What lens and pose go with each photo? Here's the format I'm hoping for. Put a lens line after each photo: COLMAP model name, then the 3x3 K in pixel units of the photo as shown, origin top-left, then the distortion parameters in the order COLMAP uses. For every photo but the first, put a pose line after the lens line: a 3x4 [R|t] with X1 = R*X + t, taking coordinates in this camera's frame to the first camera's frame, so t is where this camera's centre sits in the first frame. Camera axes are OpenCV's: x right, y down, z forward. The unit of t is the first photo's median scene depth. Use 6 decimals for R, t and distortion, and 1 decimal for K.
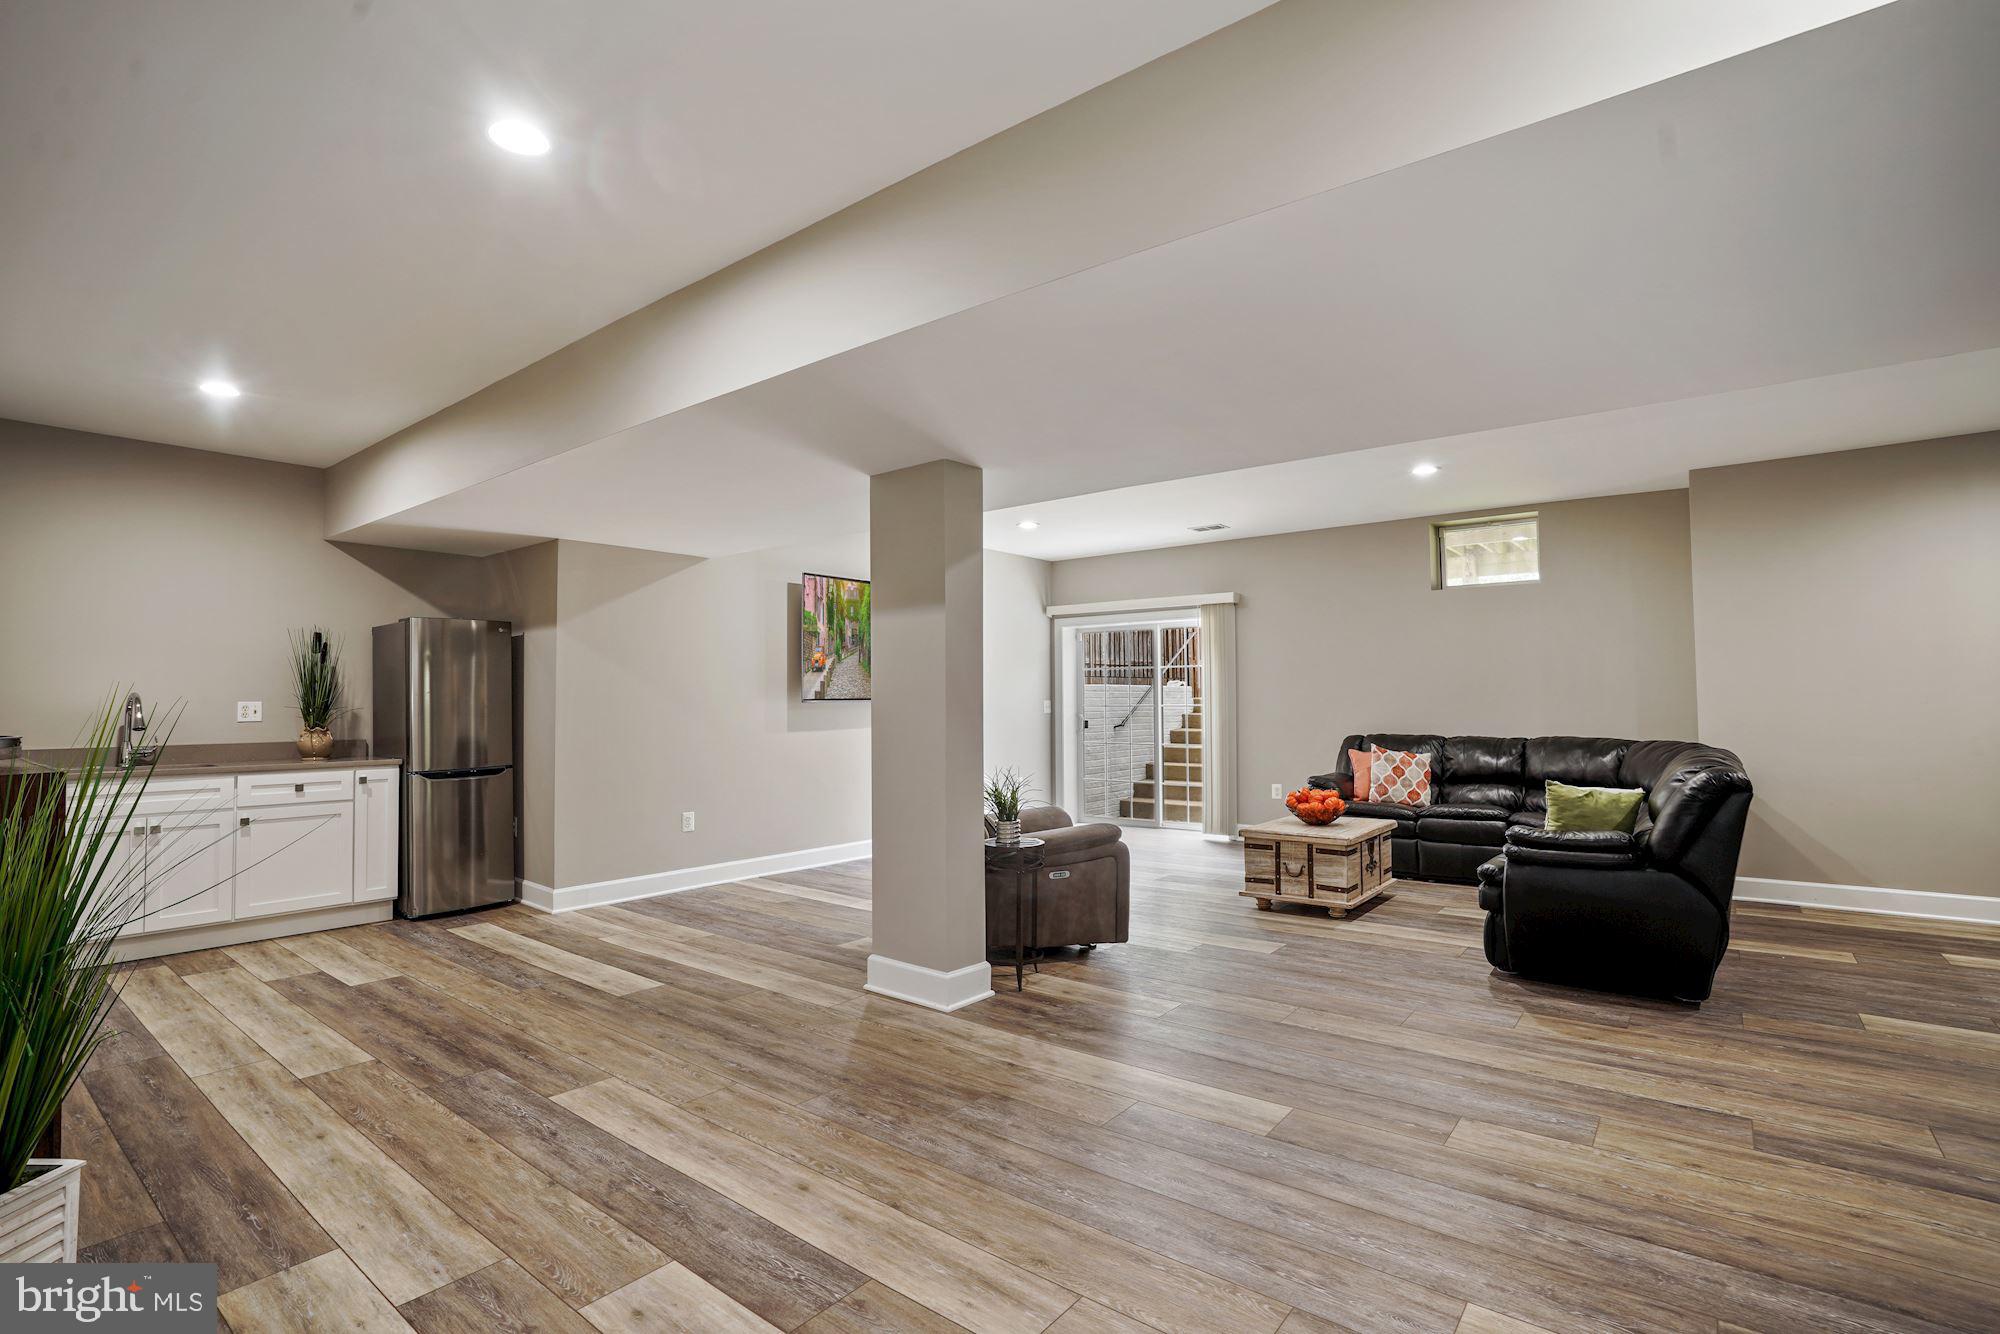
lens RADIAL K [[928.8, 0, 1000.0], [0, 928.8, 667.0], [0, 0, 1]] dist [-0.001172, 0.000060]
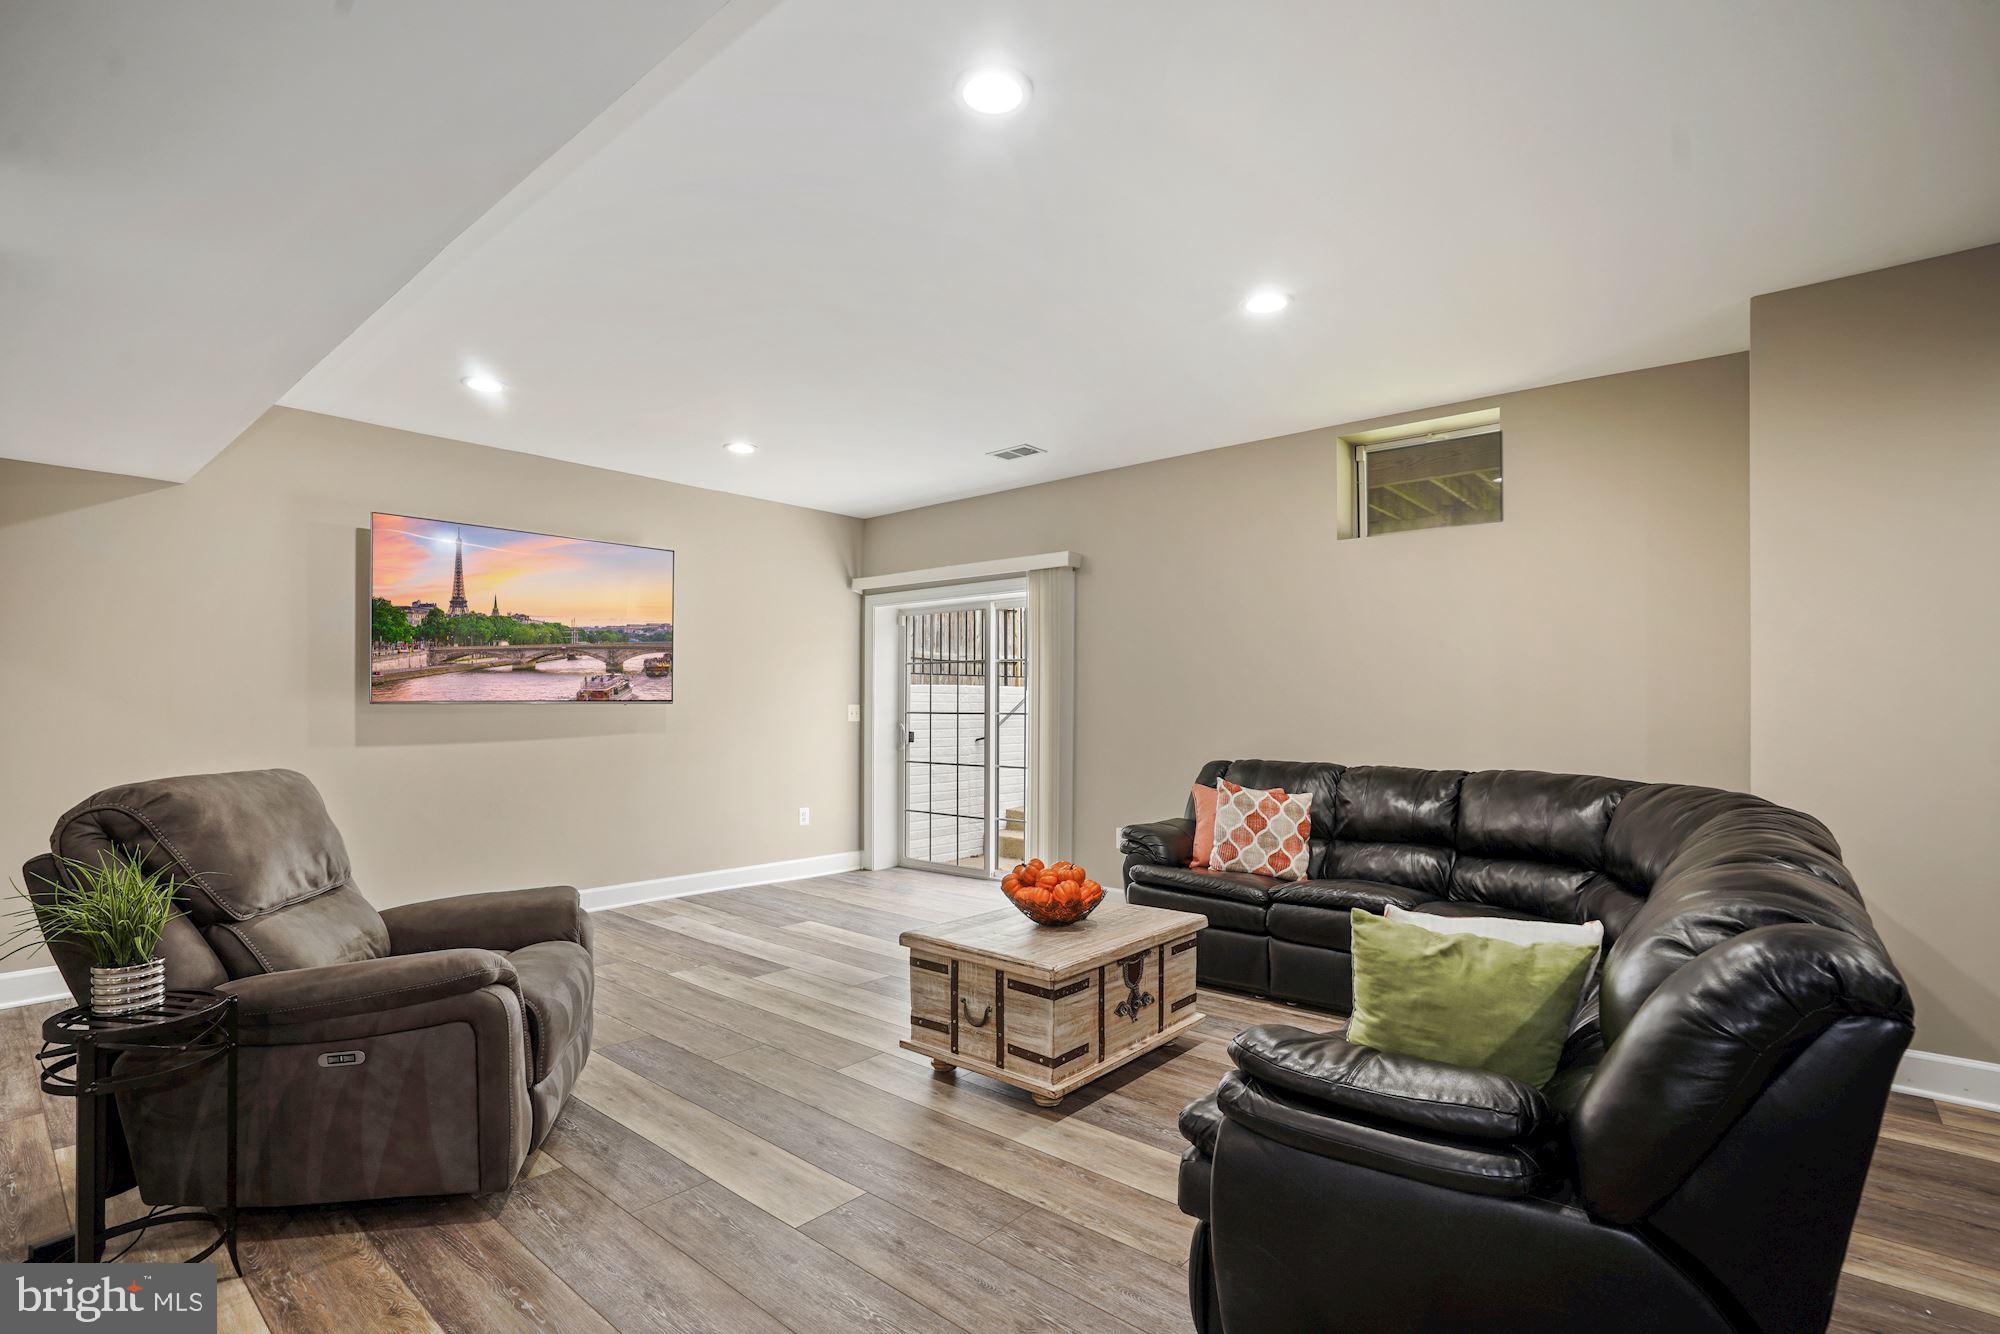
lens RADIAL K [[893.6, 0, 996.6], [0, 893.6, 706.8], [0, 0, 1]] dist [-0.048977, 0.018352]
pose [[0.997148, 0.009434, -0.074885, 0.309698], [-0.006611, 0.999262, 0.037846, 0.013694], [0.075187, -0.037243, 0.996474, 0.406899]]
